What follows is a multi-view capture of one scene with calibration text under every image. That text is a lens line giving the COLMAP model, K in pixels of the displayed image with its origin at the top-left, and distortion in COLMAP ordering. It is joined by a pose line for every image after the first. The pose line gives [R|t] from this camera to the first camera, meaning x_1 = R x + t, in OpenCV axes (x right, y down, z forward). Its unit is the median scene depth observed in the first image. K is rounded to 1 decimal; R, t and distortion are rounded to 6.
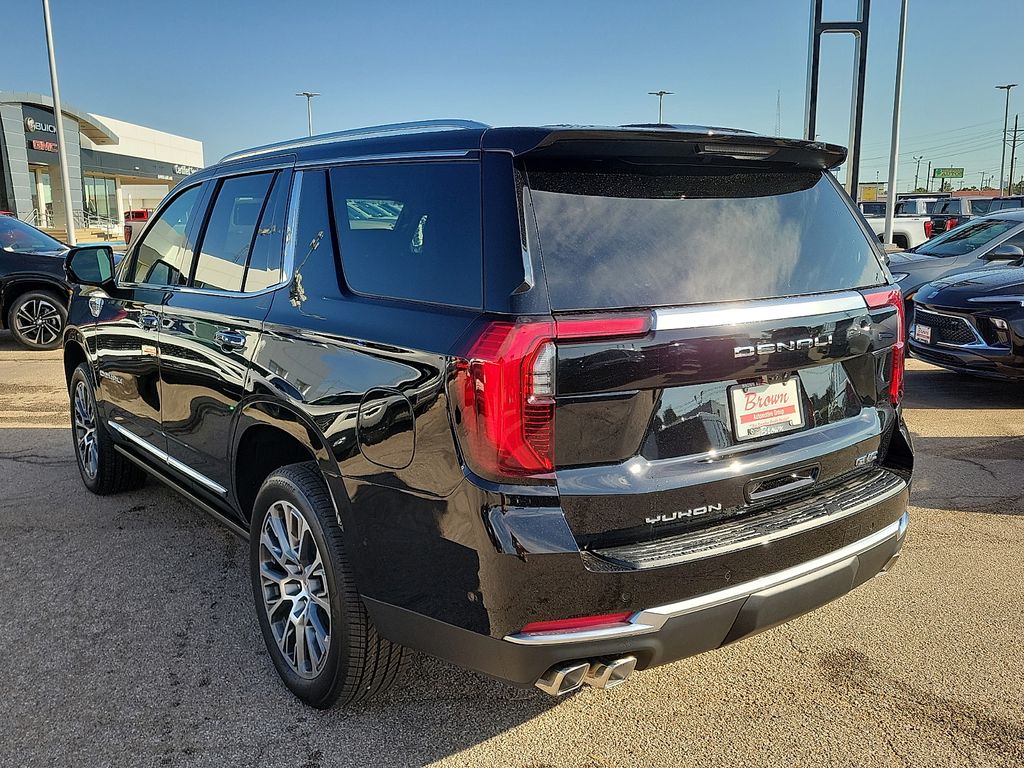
lens RADIAL K [[998.6, 0, 494.1], [0, 998.6, 379.9], [0, 0, 1]] dist [0.045421, 0.000000]
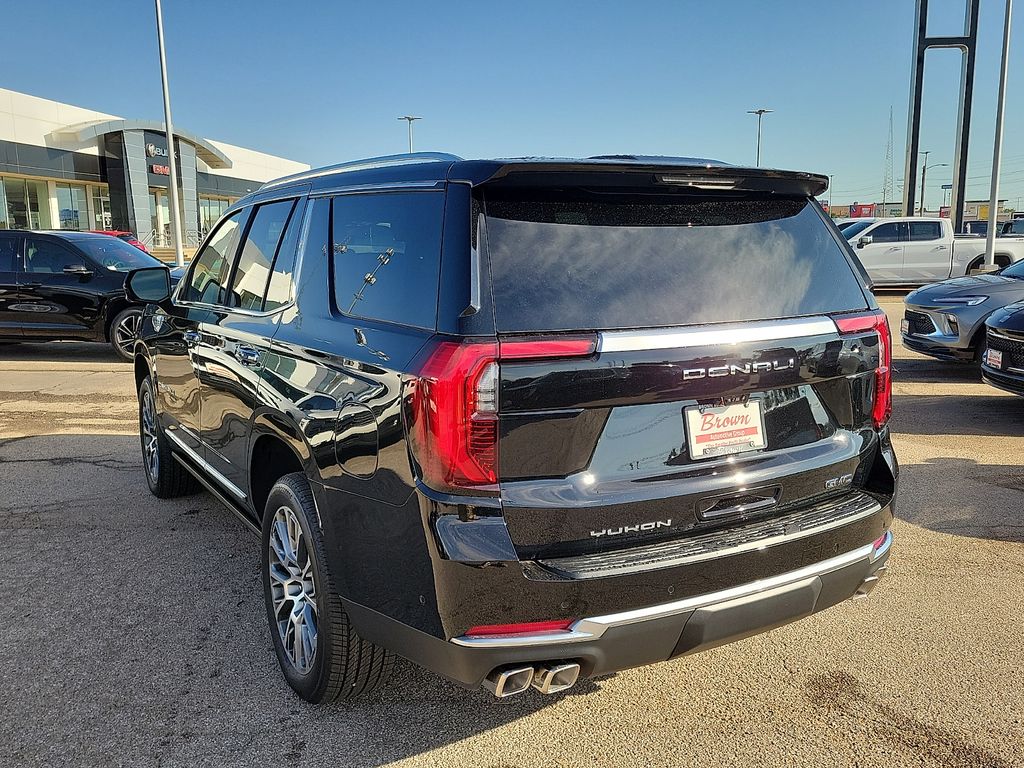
lens RADIAL K [[992.3, 0, 490.8], [0, 992.3, 380.7], [0, 0, 1]] dist [0.044328, 0.000000]
pose [[0.994312, 0.016358, -0.105246, 0.121184], [-0.018117, 0.999711, -0.015773, -0.000732], [0.104957, 0.017590, 0.994321, -0.037899]]
